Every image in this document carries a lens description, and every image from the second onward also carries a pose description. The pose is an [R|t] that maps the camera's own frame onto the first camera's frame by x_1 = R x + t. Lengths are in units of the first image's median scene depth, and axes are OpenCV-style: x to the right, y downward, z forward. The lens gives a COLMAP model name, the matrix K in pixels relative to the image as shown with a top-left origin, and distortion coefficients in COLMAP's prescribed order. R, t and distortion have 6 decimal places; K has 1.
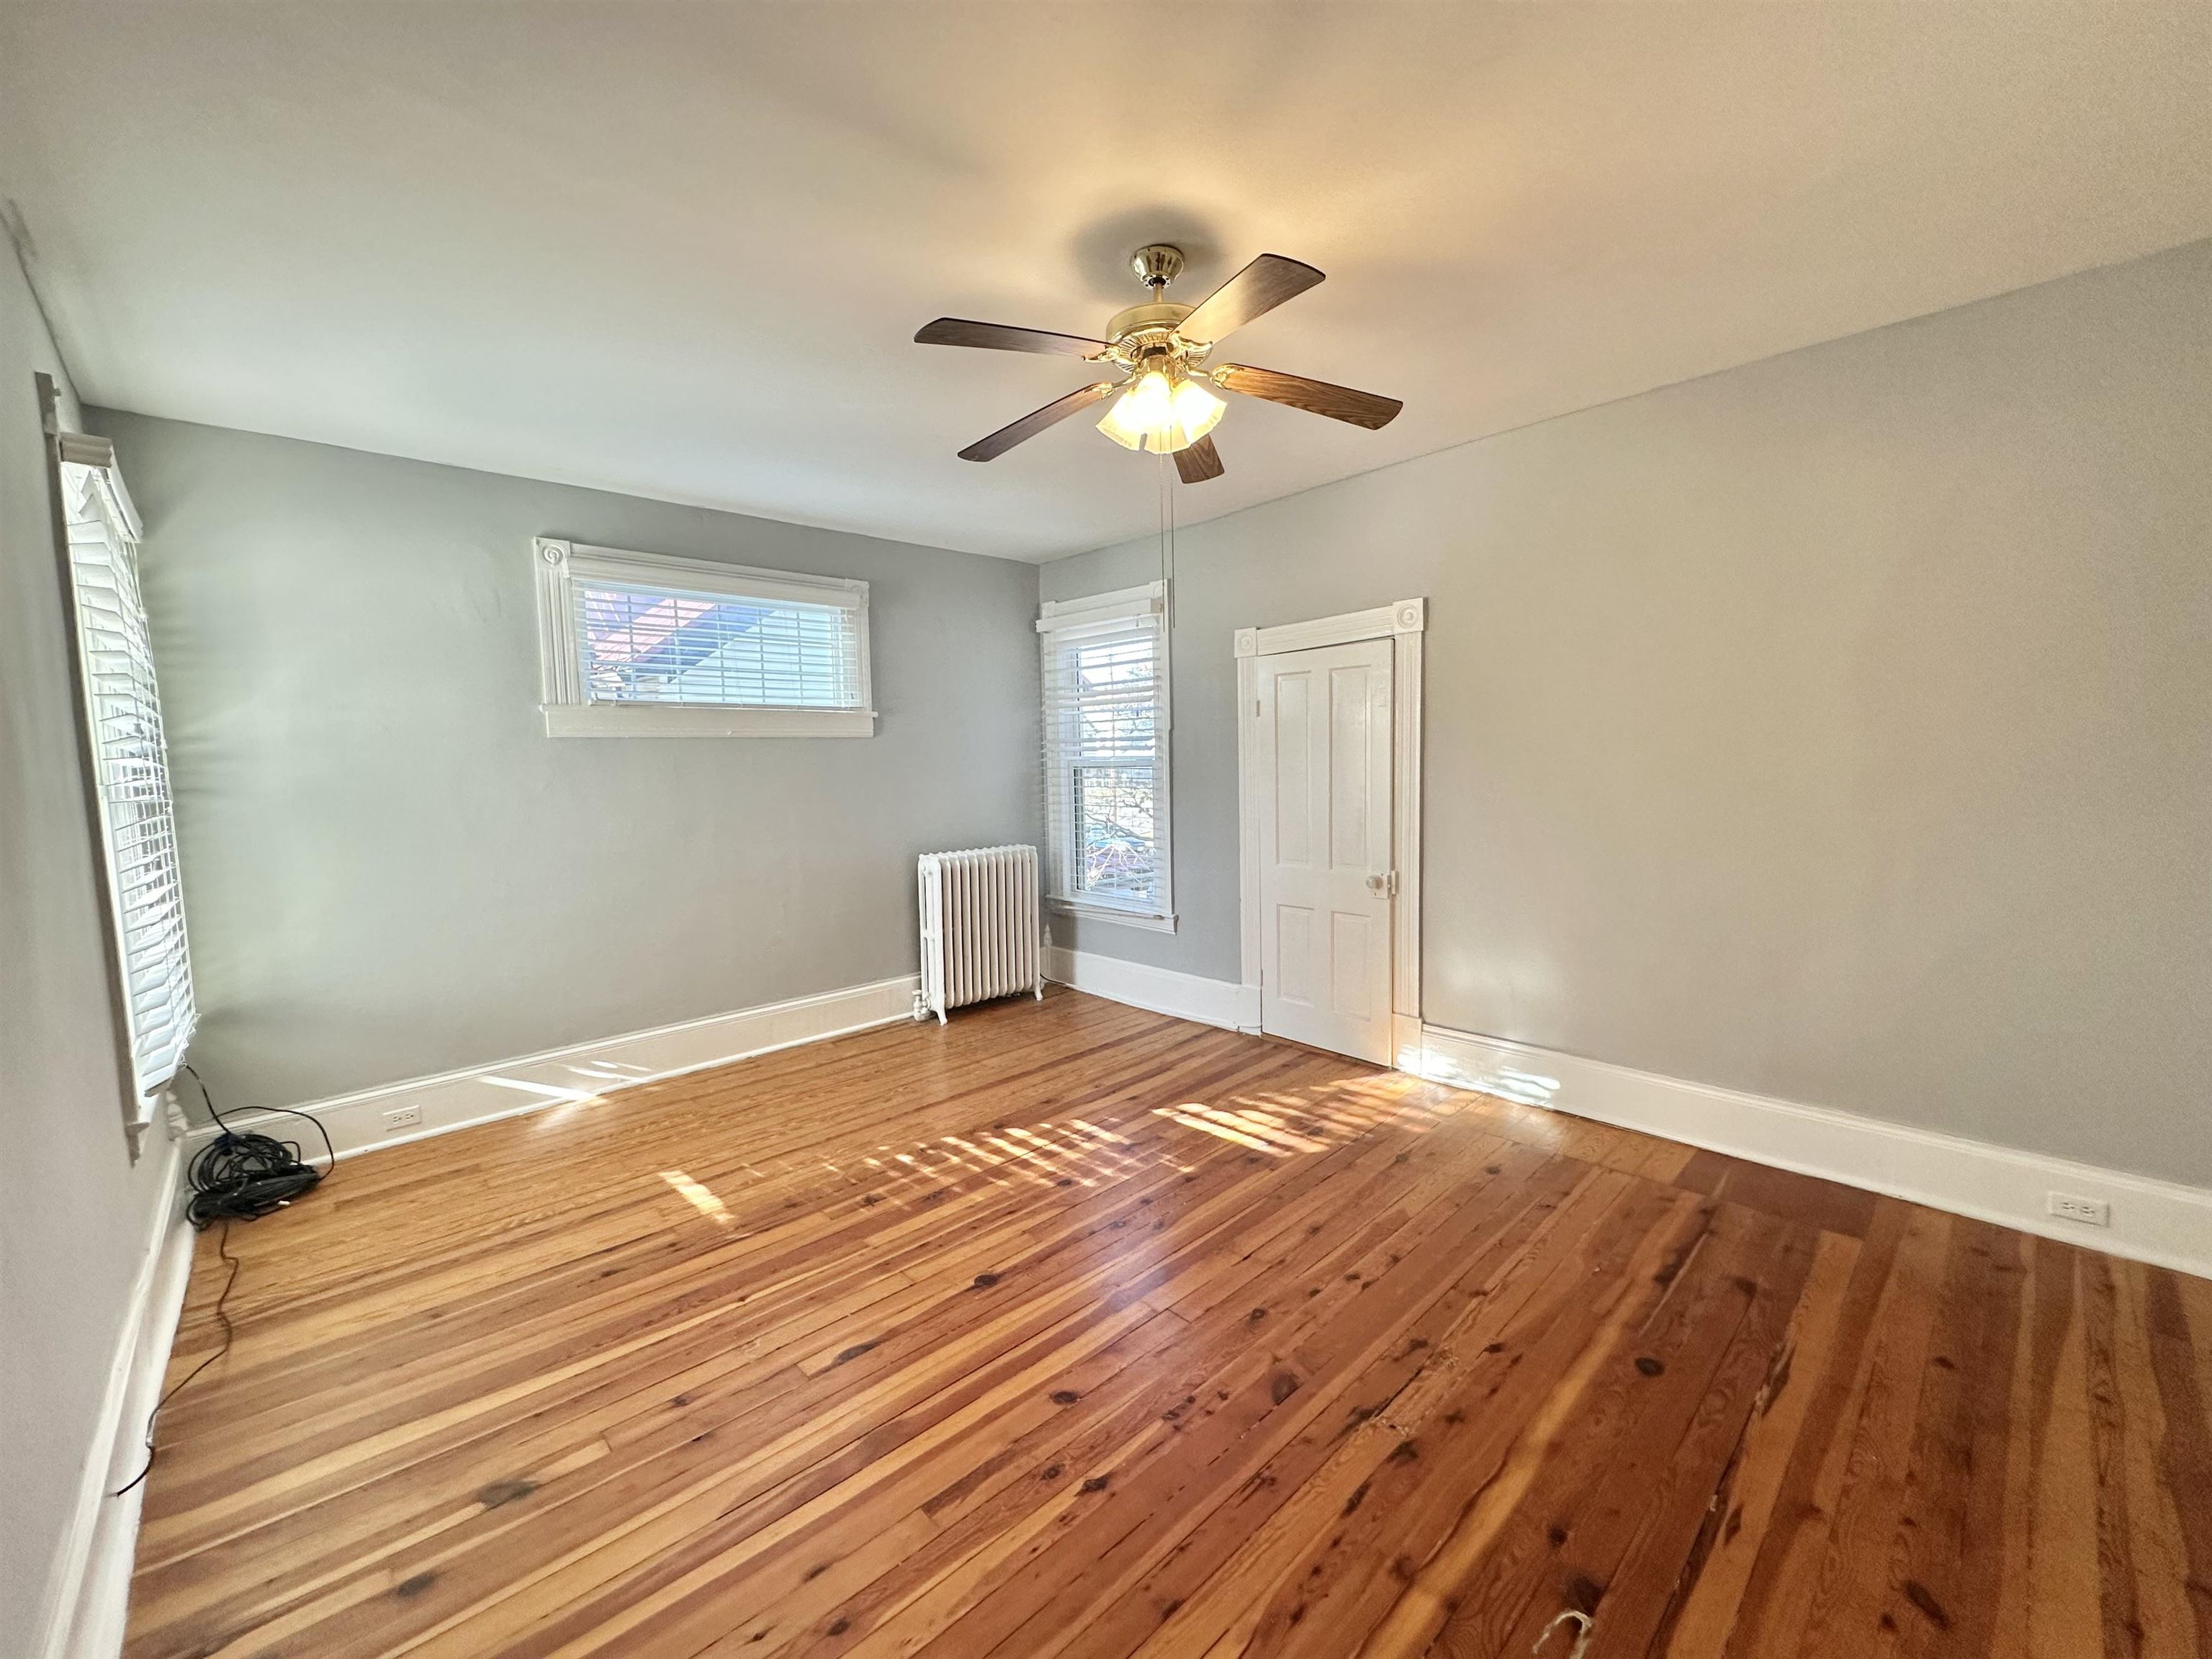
lens RADIAL K [[886.1, 0, 1109.6], [0, 886.1, 833.5], [0, 0, 1]] dist [-0.001768, 0.000357]
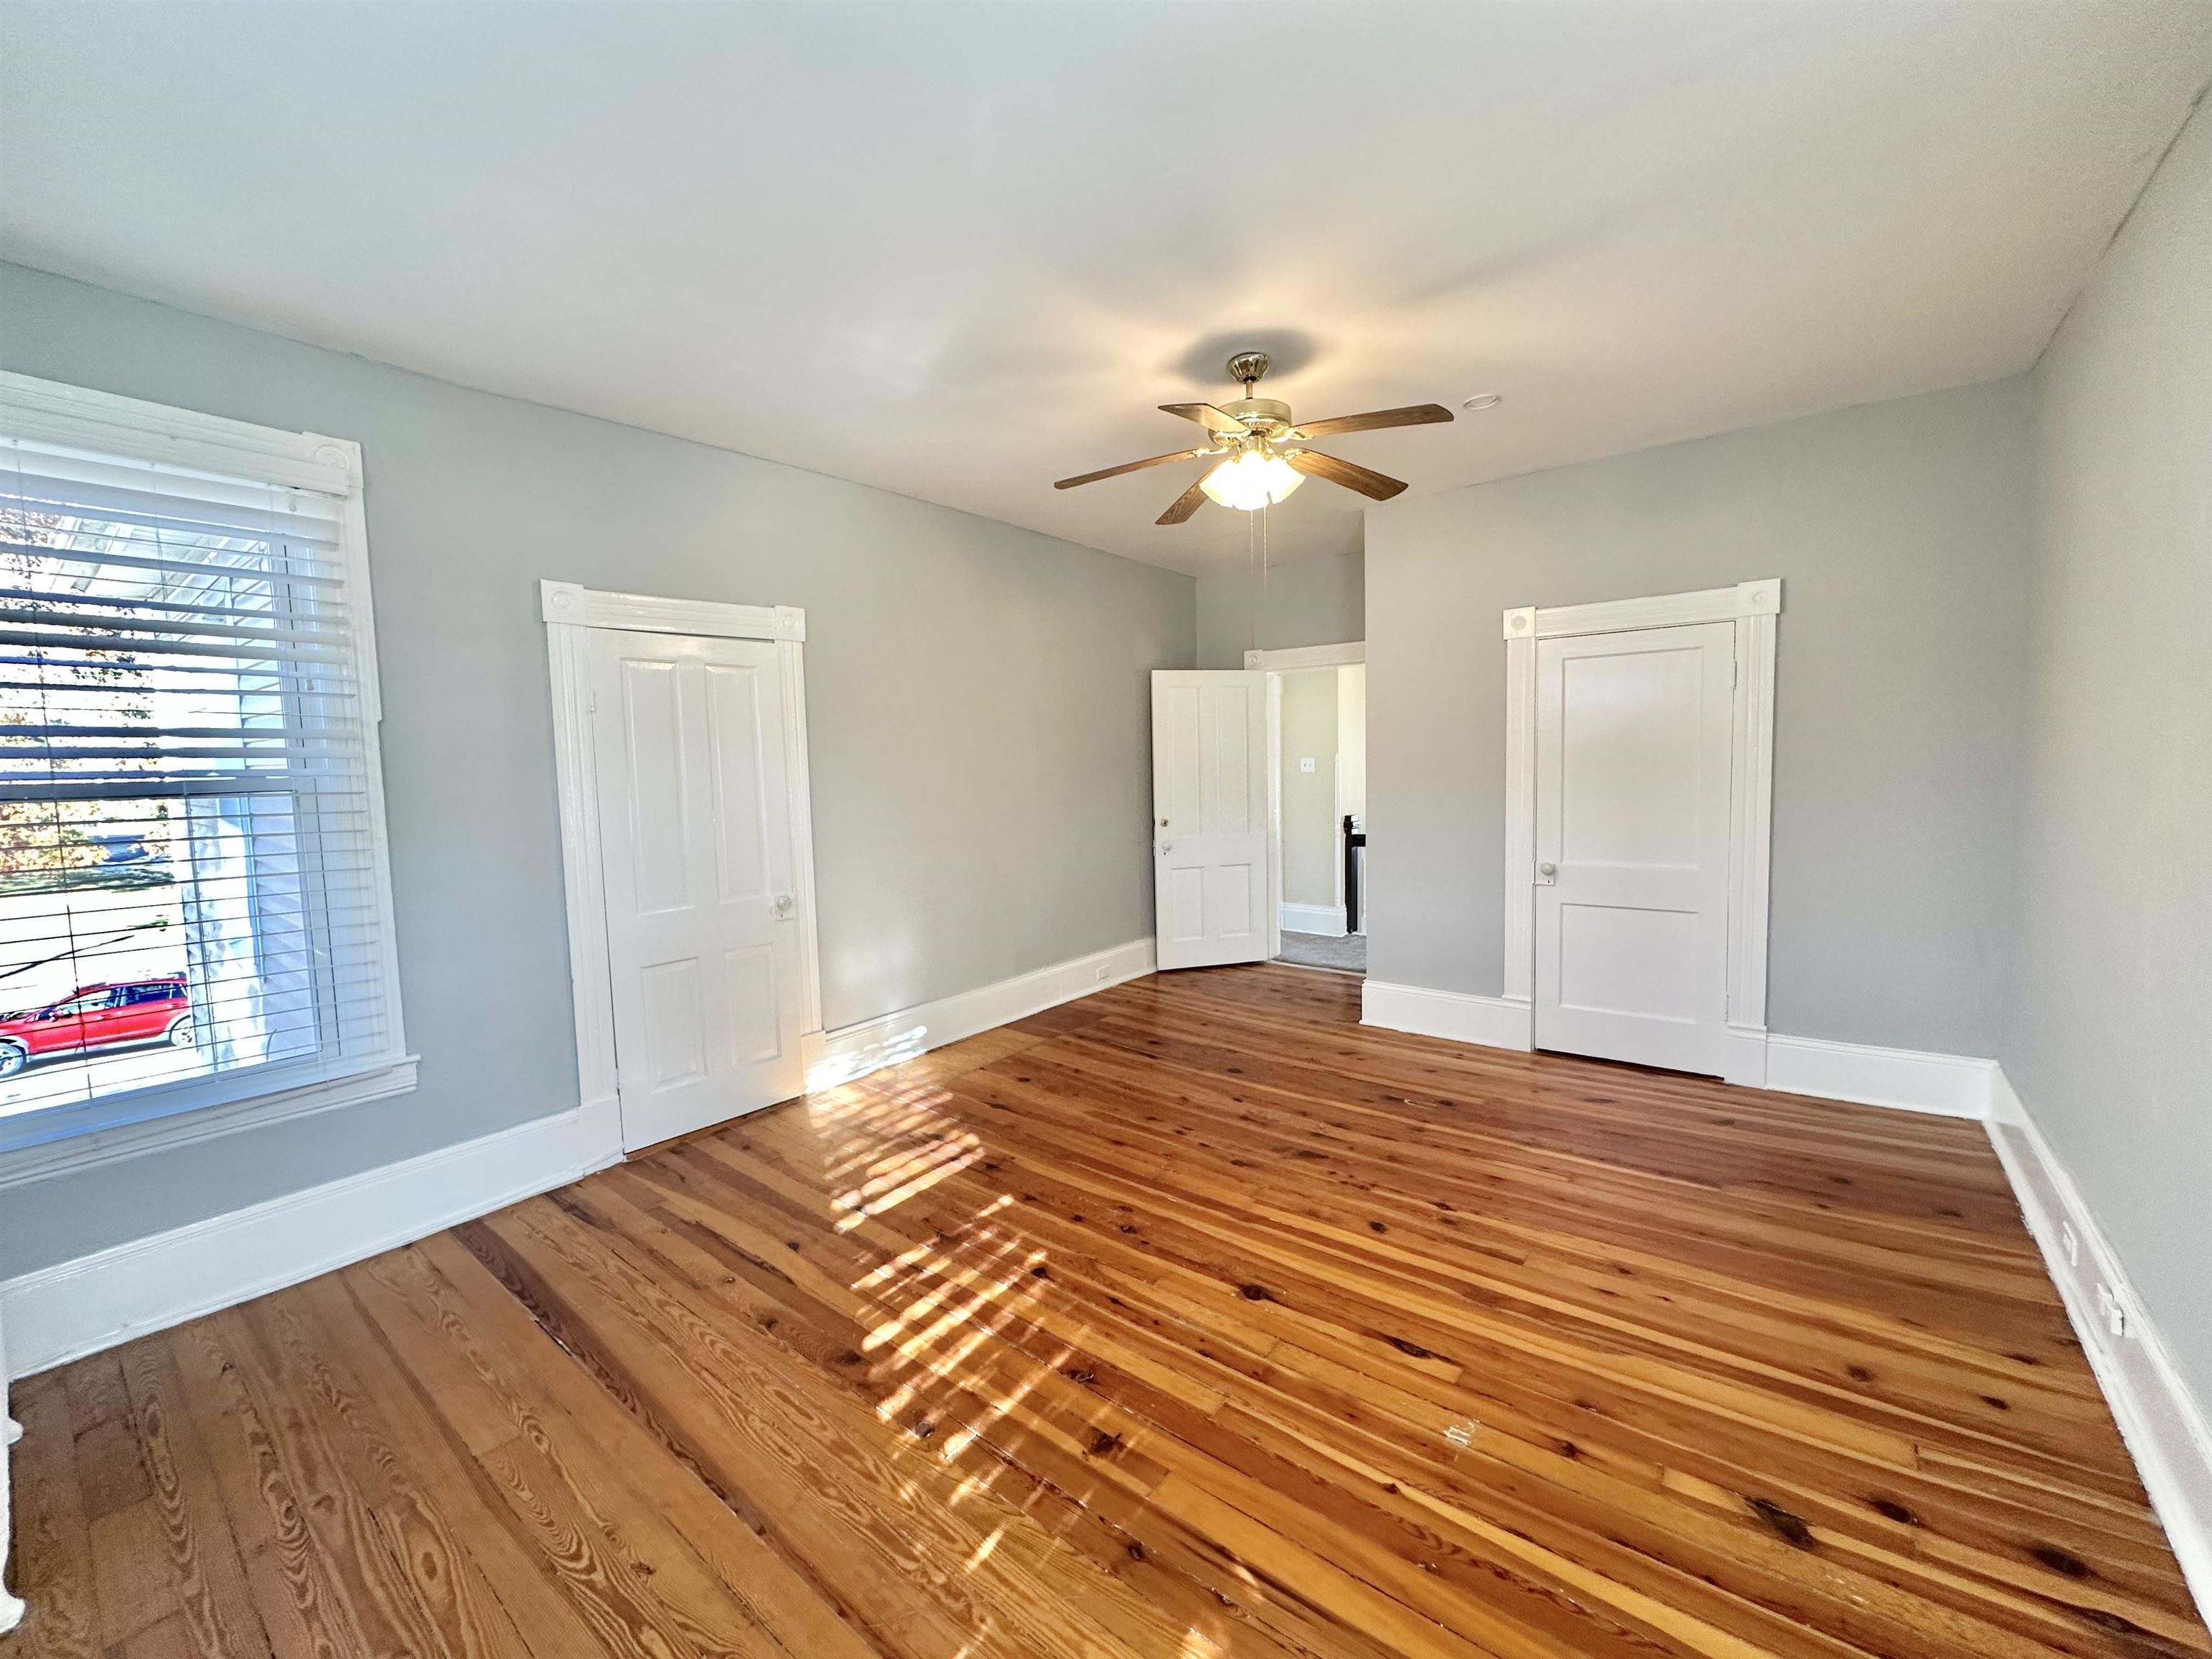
lens RADIAL K [[886.1, 0, 1108.3], [0, 886.1, 828.5], [0, 0, 1]] dist [-0.001768, 0.000357]
pose [[-0.143774, -0.048497, 0.988421, -0.801767], [0.115611, 0.991136, 0.065447, -0.051811], [-0.982834, 0.123682, -0.136893, 0.952751]]
